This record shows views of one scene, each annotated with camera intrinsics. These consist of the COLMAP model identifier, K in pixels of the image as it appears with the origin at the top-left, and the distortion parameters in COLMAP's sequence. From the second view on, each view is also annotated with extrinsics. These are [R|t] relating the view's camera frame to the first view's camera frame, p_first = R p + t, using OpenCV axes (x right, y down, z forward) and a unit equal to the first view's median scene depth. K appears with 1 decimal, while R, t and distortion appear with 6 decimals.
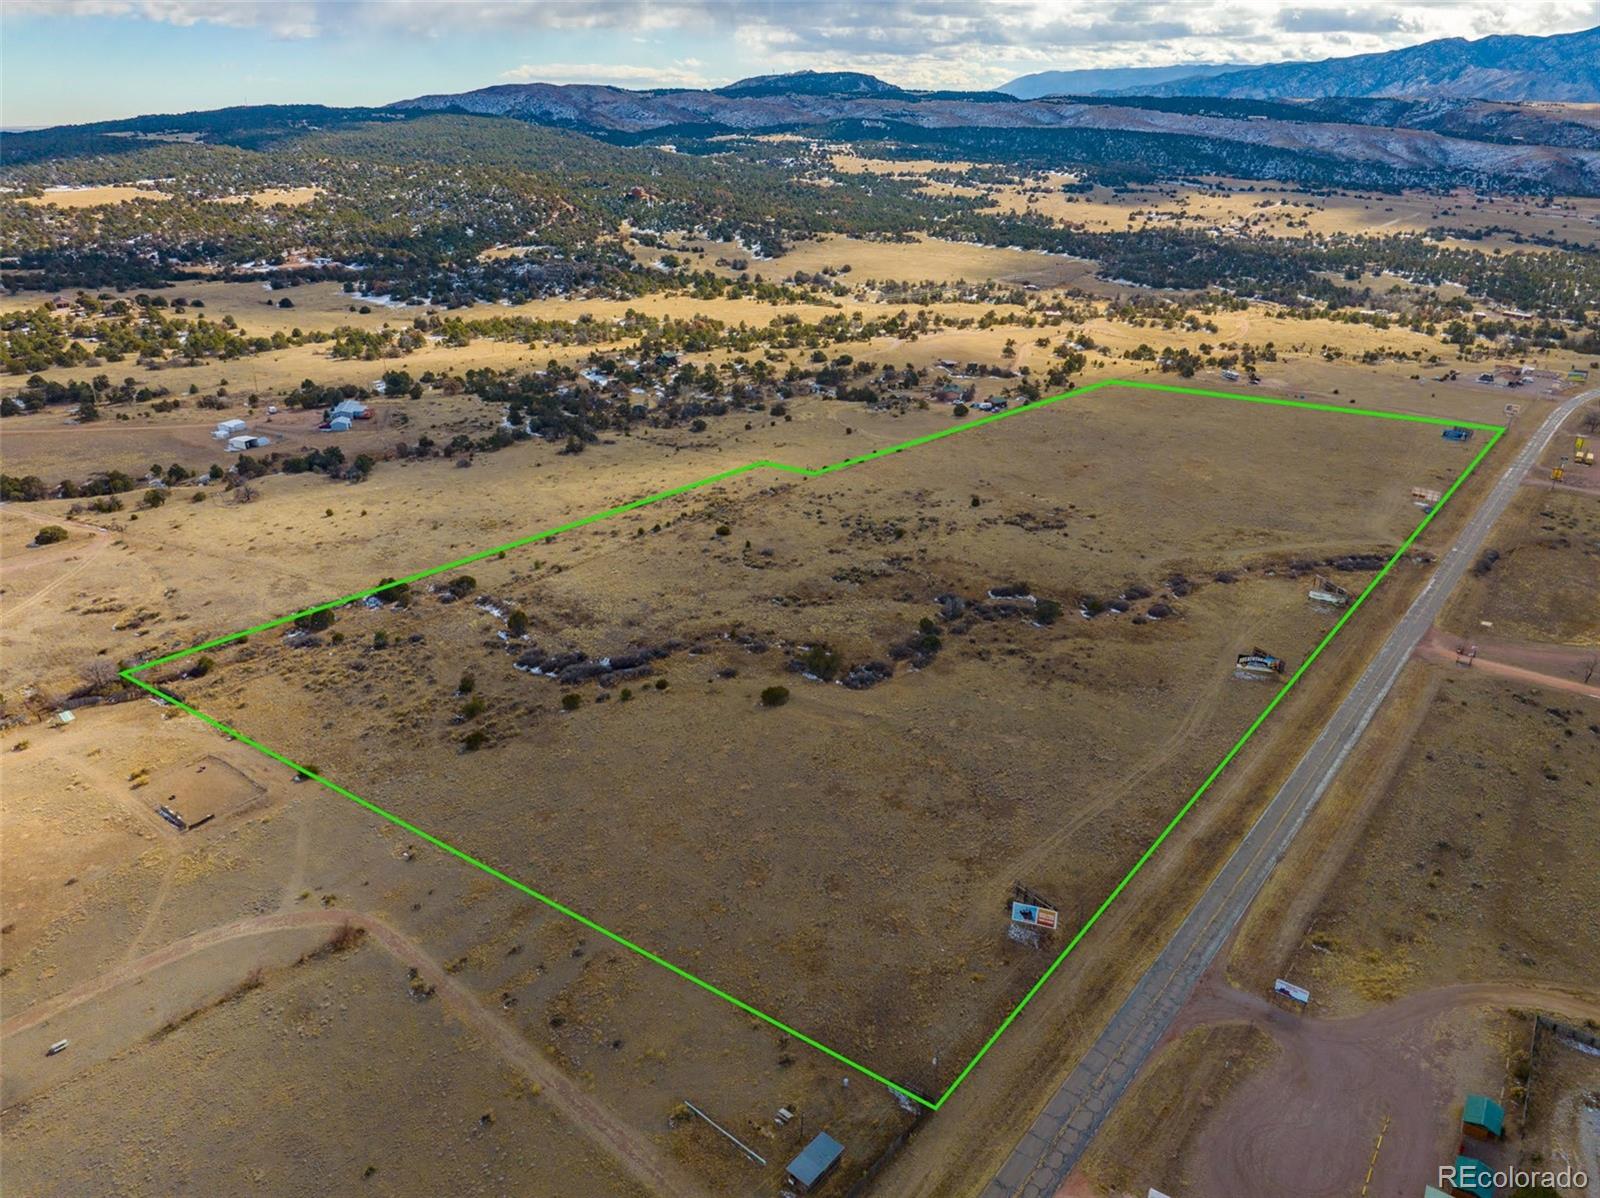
lens RADIAL K [[1131.5, 0, 800.5], [0, 1131.5, 599.3], [0, 0, 1]] dist [-0.040388, 0.005373]
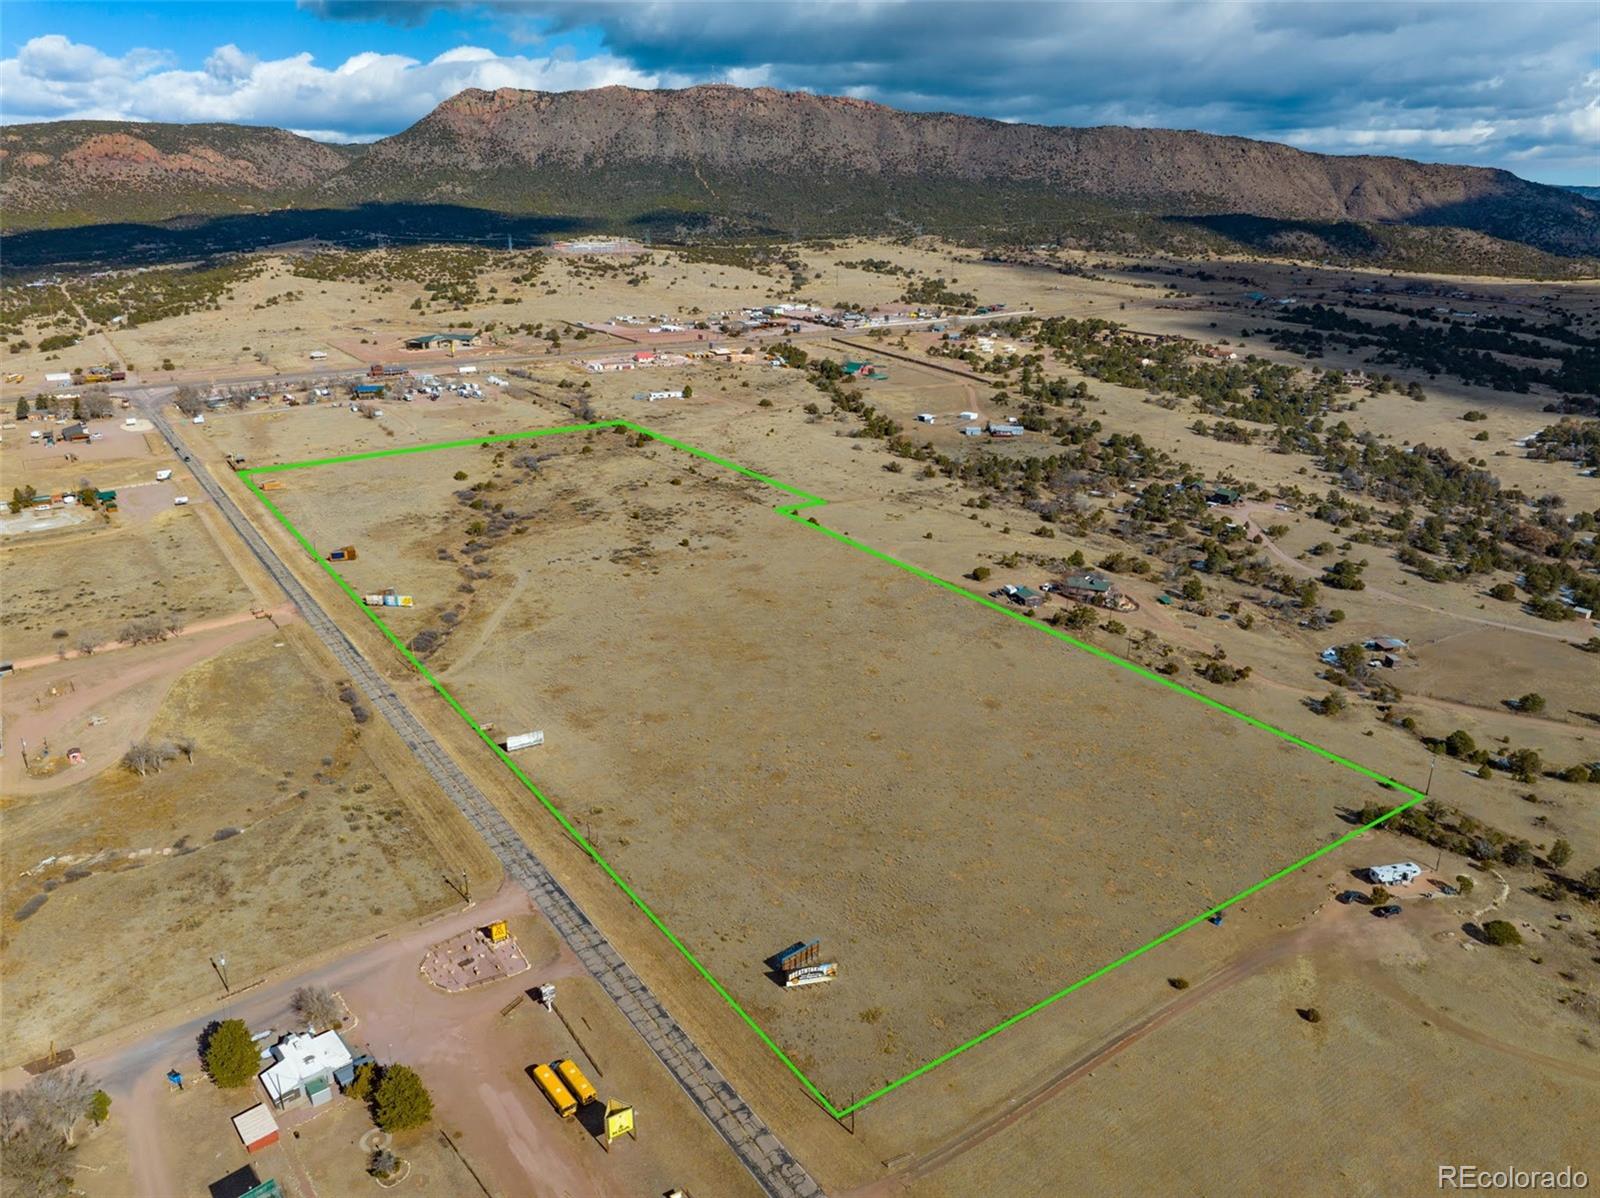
lens RADIAL K [[1131.5, 0, 798.3], [0, 1131.5, 596.2], [0, 0, 1]] dist [-0.040388, 0.005373]
pose [[-0.297725, 0.301103, -0.905923, 1.411012], [-0.384341, 0.830848, 0.402460, -0.655538], [0.873866, 0.468006, -0.131638, 1.515344]]
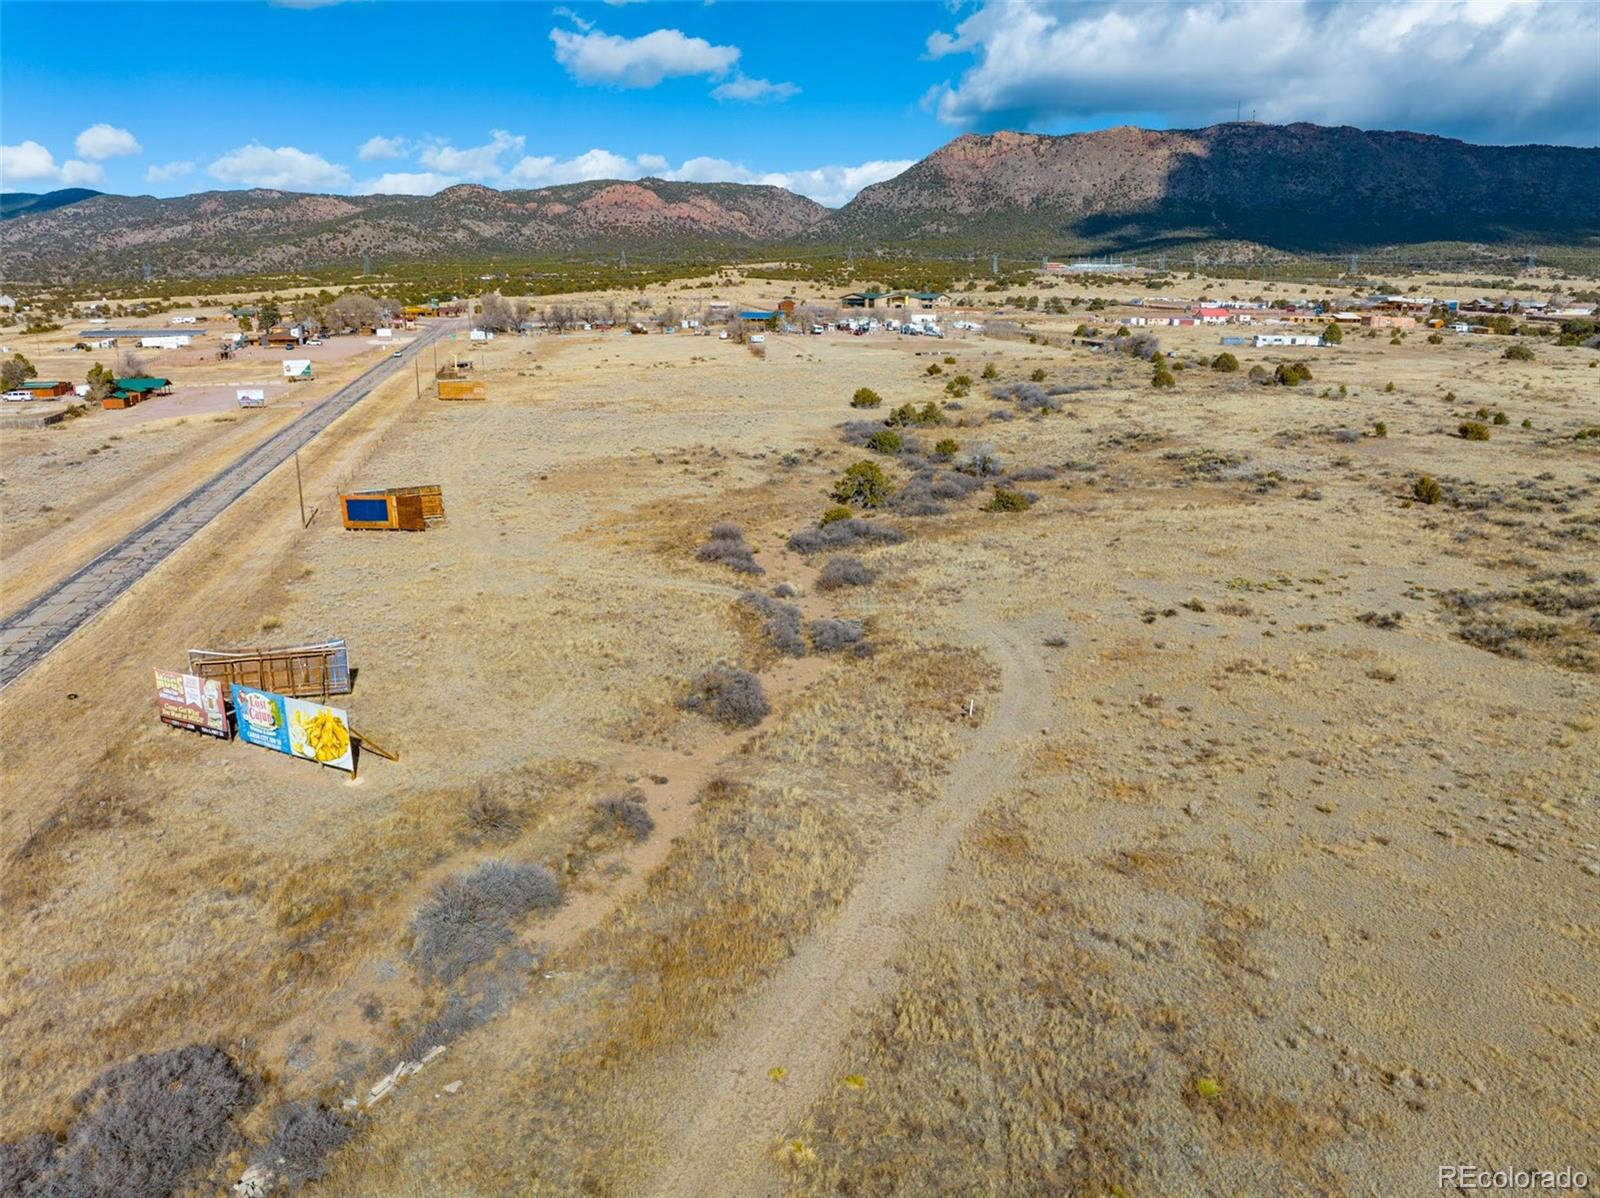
lens RADIAL K [[1131.5, 0, 798.0], [0, 1131.5, 596.7], [0, 0, 1]] dist [-0.040388, 0.005373]
pose [[-0.646991, 0.183315, -0.740134, 0.551141], [-0.311588, 0.822363, 0.476058, -0.154652], [0.695928, 0.538622, -0.474943, 1.138580]]
